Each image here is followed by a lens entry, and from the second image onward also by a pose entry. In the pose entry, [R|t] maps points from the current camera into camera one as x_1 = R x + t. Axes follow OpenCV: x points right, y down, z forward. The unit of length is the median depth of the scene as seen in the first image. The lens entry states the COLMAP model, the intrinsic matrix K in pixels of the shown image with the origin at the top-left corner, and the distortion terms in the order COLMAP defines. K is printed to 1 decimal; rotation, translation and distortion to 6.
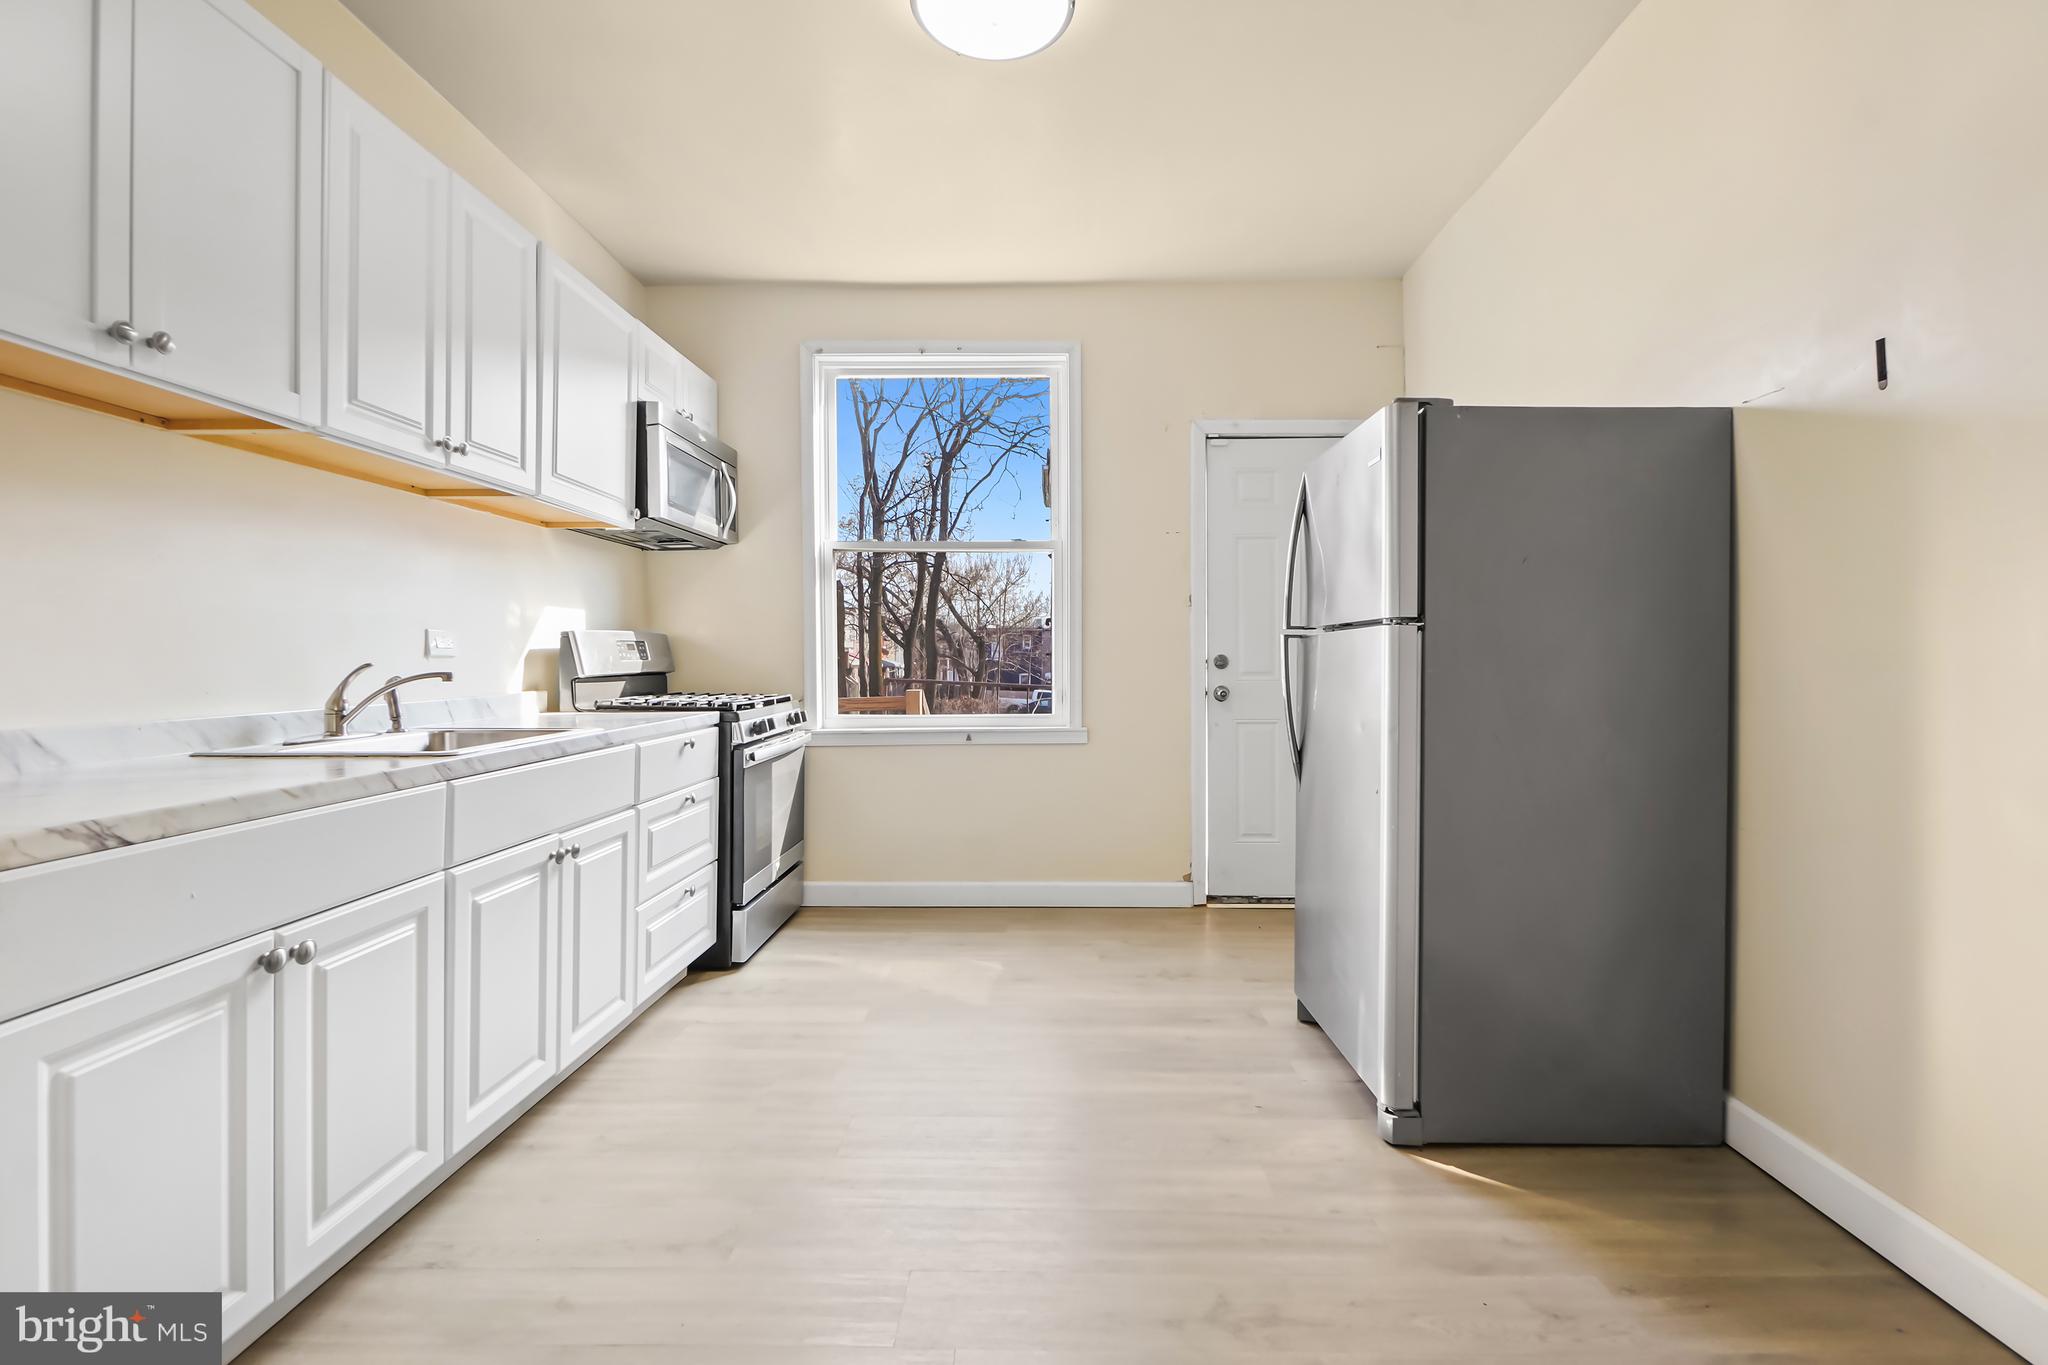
lens RADIAL K [[899.9, 0, 1027.3], [0, 899.9, 662.0], [0, 0, 1]] dist [0.000450, -0.002258]
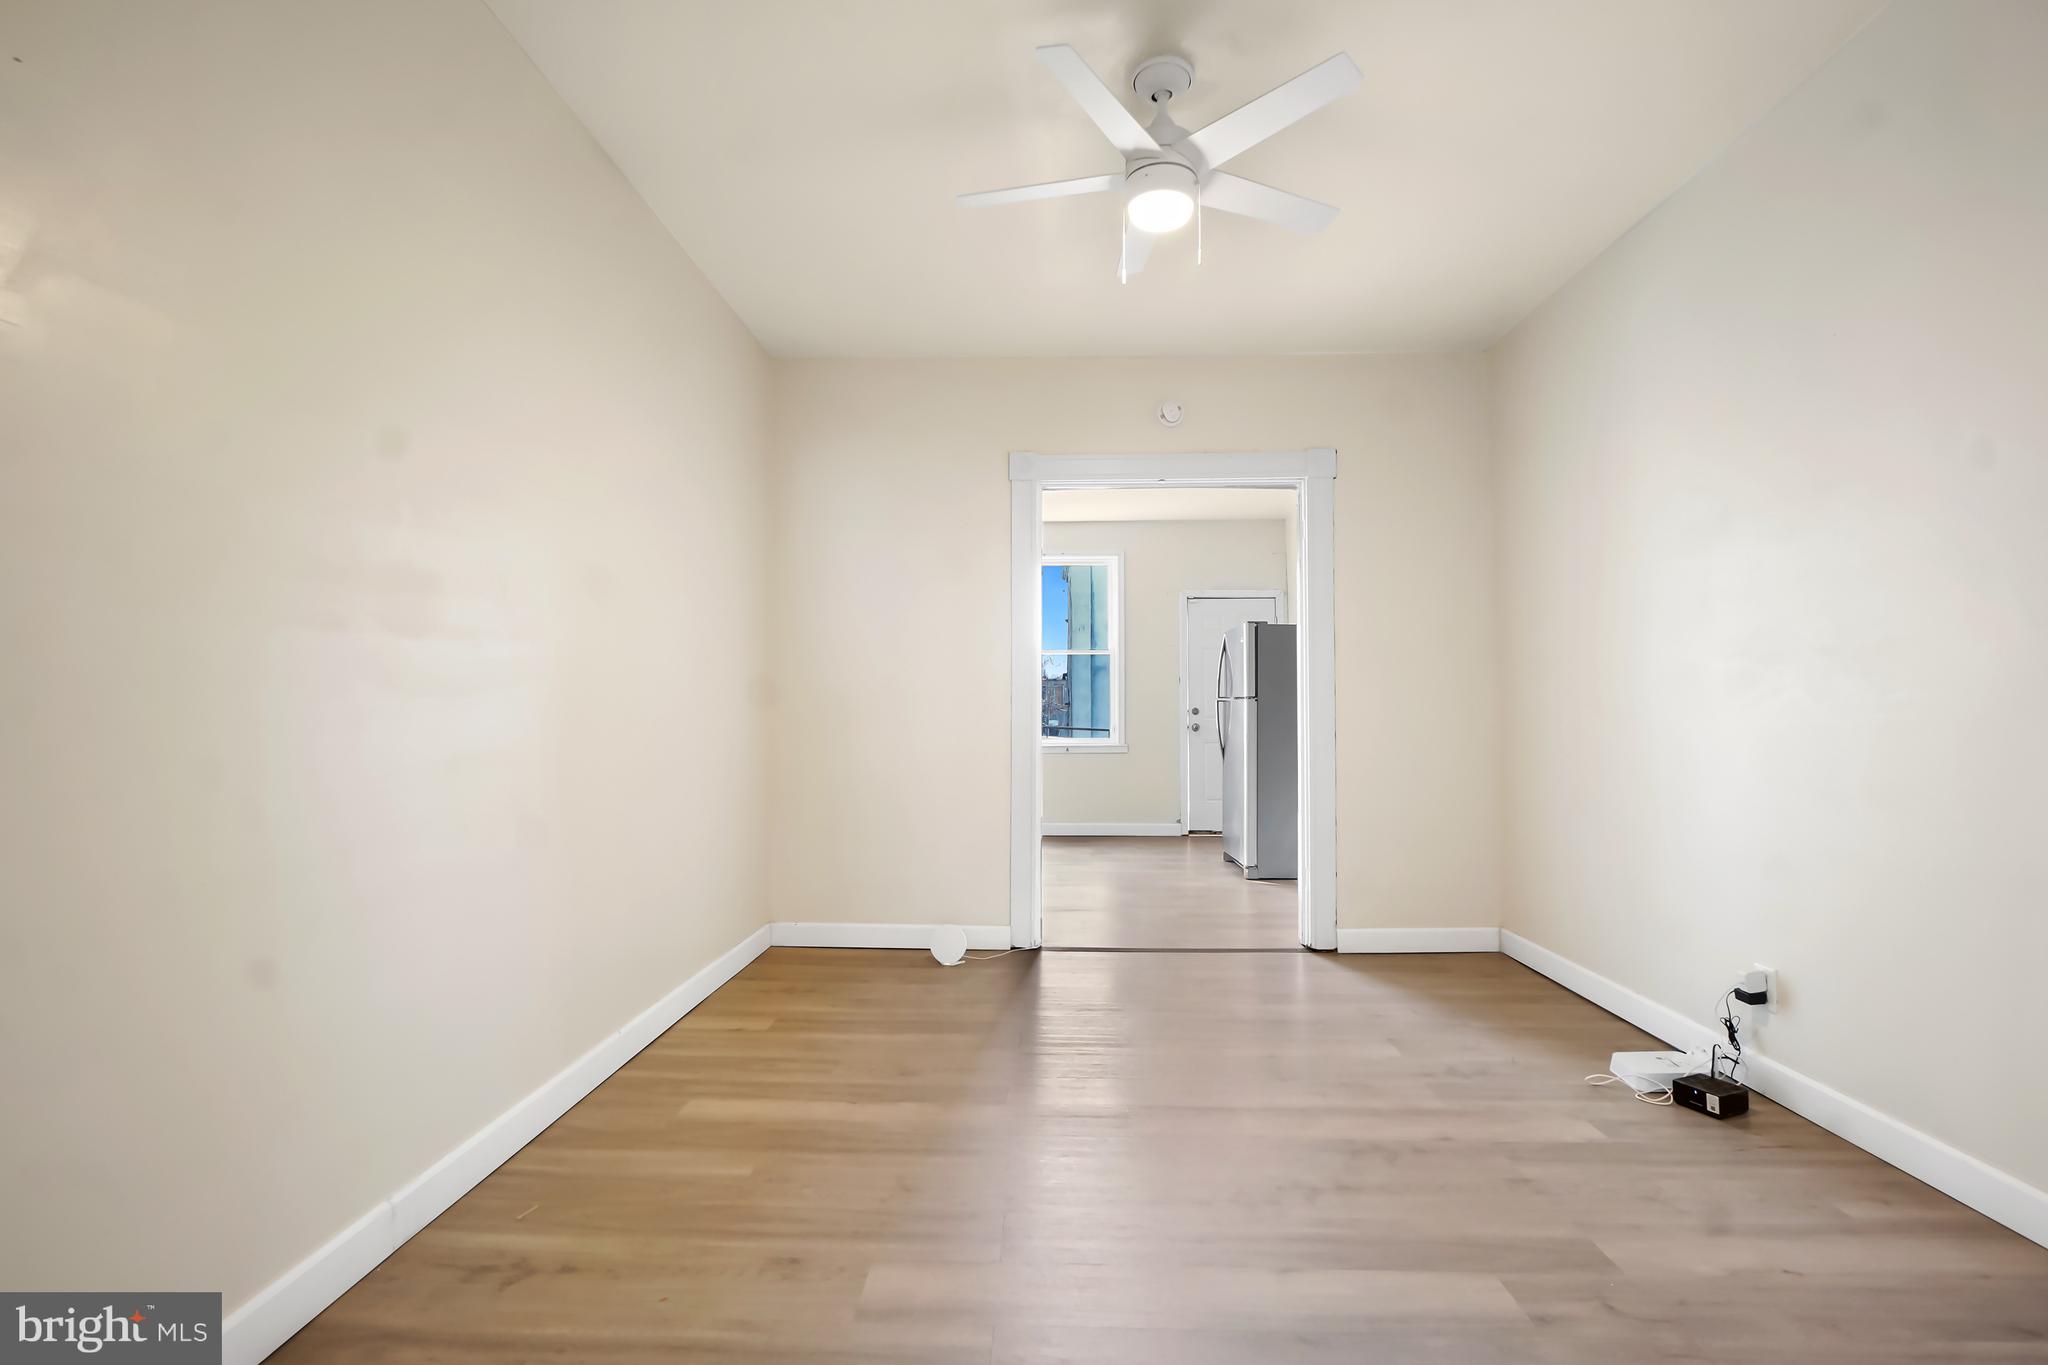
lens RADIAL K [[896.7, 0, 1023.5], [0, 896.7, 685.5], [0, 0, 1]] dist [0.000048, -0.000243]
pose [[1.000000, 0.000797, -0.000348, -0.220125], [-0.000806, 0.999623, -0.027443, -0.003400], [0.000326, 0.027443, 0.999623, -1.322543]]
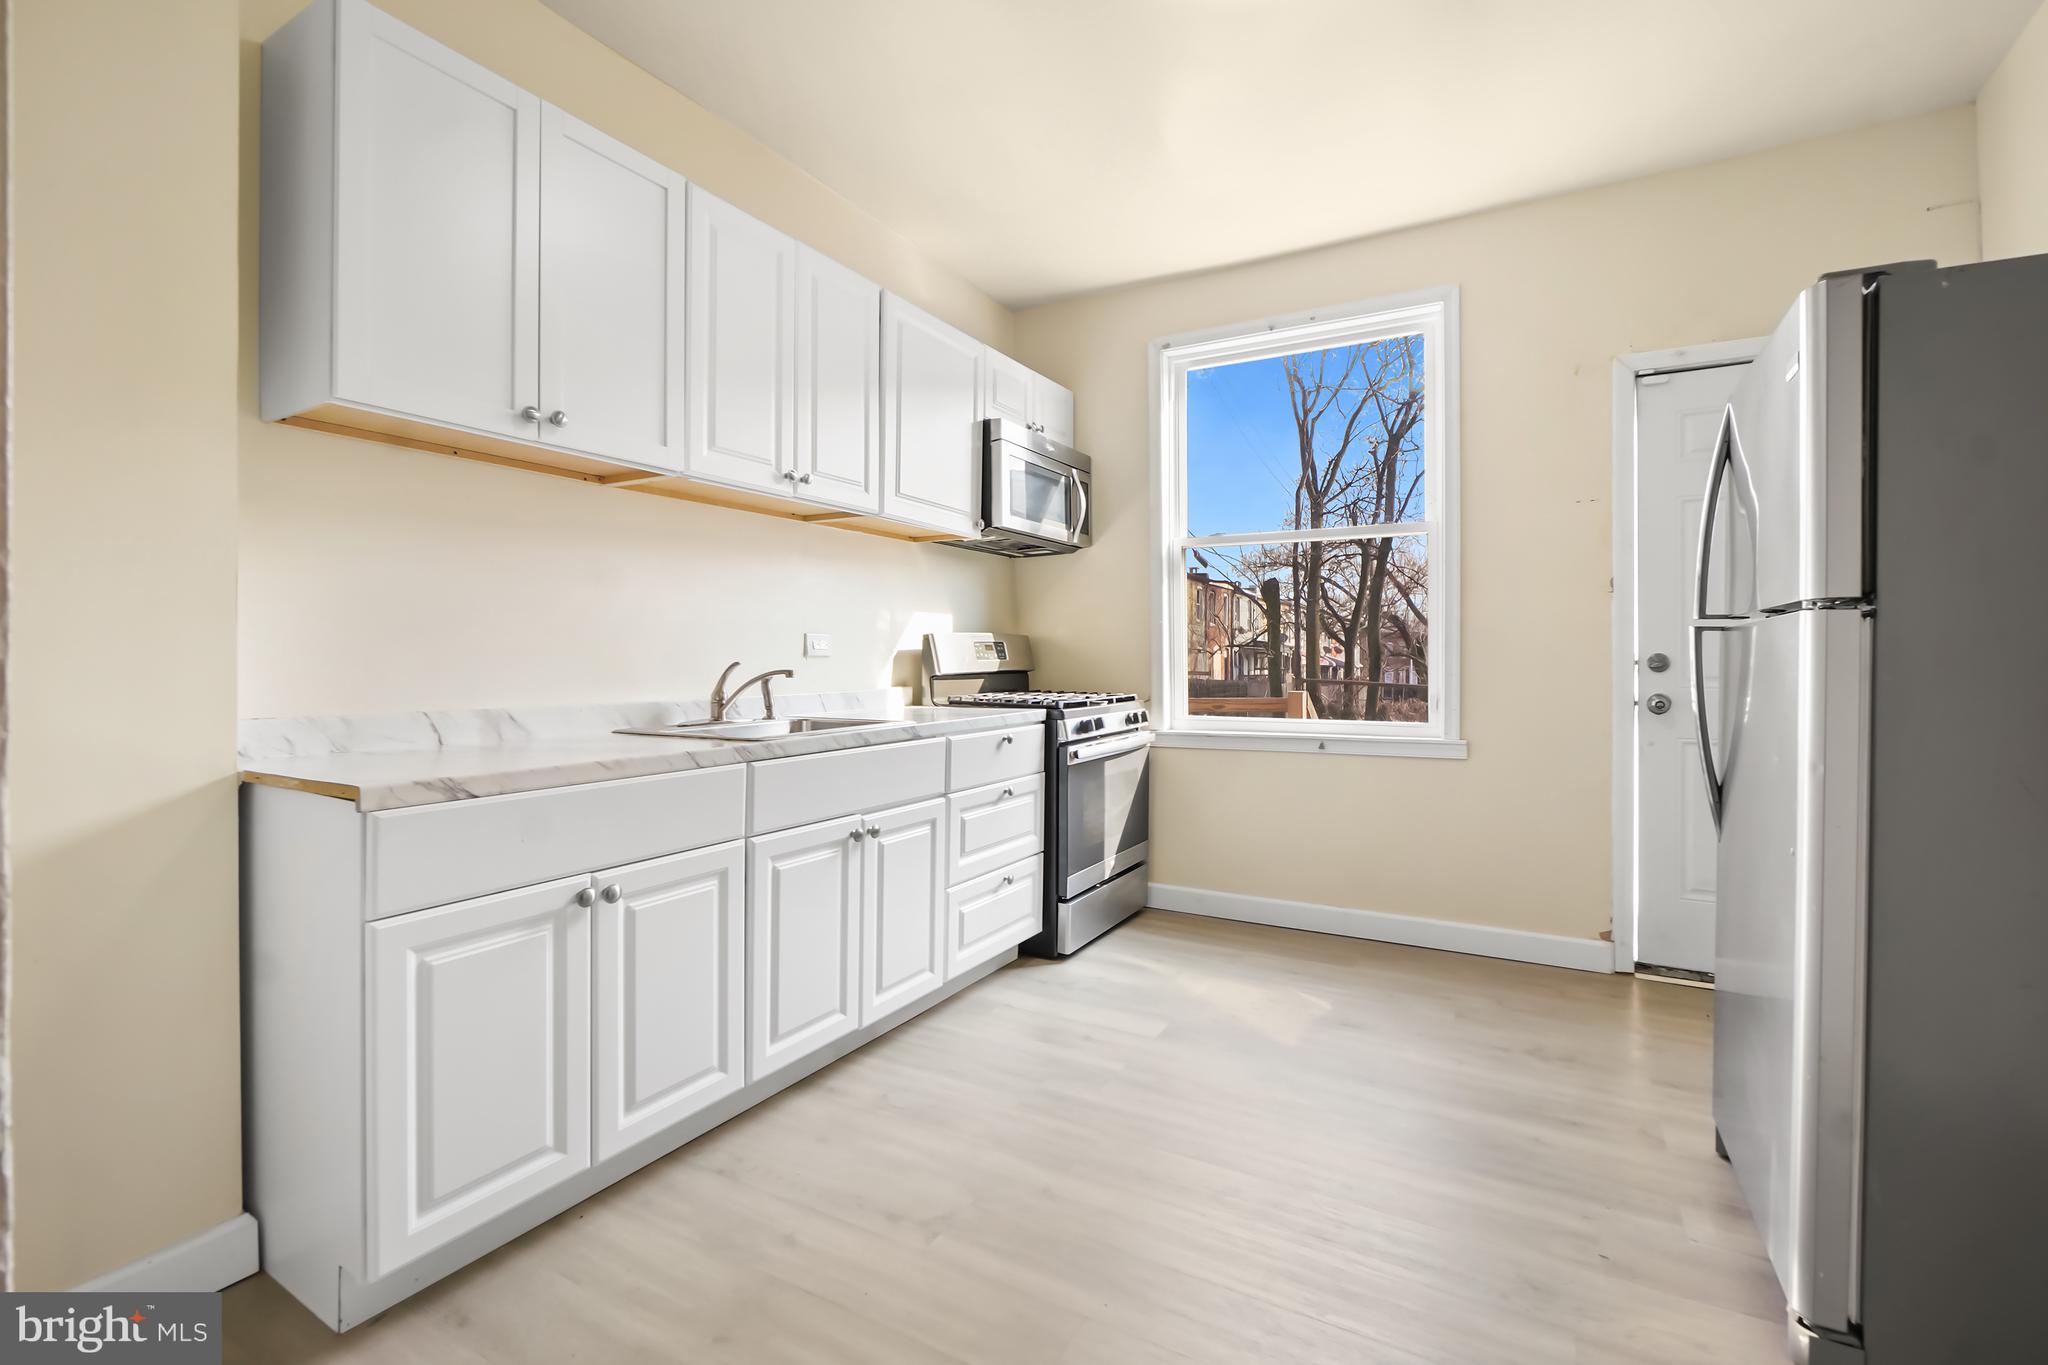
lens RADIAL K [[899.9, 0, 1027.3], [0, 899.9, 662.0], [0, 0, 1]] dist [0.000450, -0.002258]
pose [[0.880125, 0.003115, -0.474732, 0.143072], [-0.002778, 0.999995, 0.001411, -0.000953], [0.474734, 0.000077, 0.880129, 0.085068]]
